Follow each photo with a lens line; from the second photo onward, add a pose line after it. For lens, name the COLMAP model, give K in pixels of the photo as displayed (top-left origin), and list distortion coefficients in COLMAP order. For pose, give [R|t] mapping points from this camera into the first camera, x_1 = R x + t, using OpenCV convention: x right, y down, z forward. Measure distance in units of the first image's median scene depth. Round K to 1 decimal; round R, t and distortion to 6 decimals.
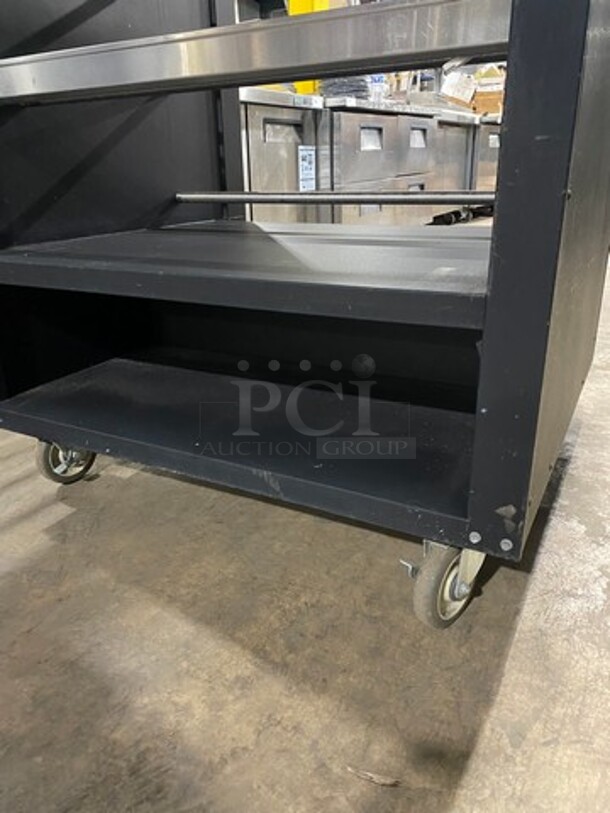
lens RADIAL K [[619.1, 0, 305.0], [0, 619.1, 406.5], [0, 0, 1]] dist [0.007751, 0.002390]
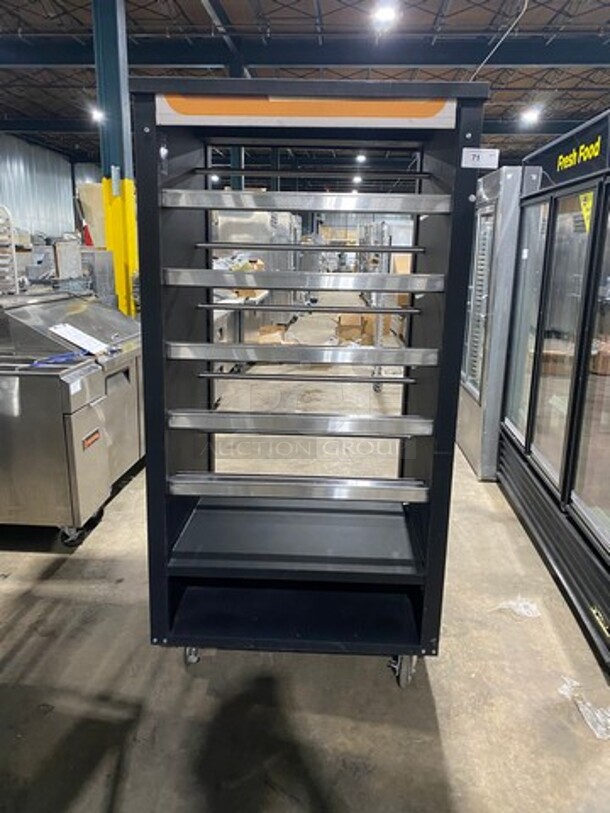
lens RADIAL K [[619.1, 0, 305.0], [0, 619.1, 406.5], [0, 0, 1]] dist [0.007751, 0.002390]
pose [[0.898226, -0.066391, 0.434490, -1.293320], [0.121649, 0.987462, -0.100599, -0.638700], [-0.422364, 0.143216, 0.895041, -1.402337]]
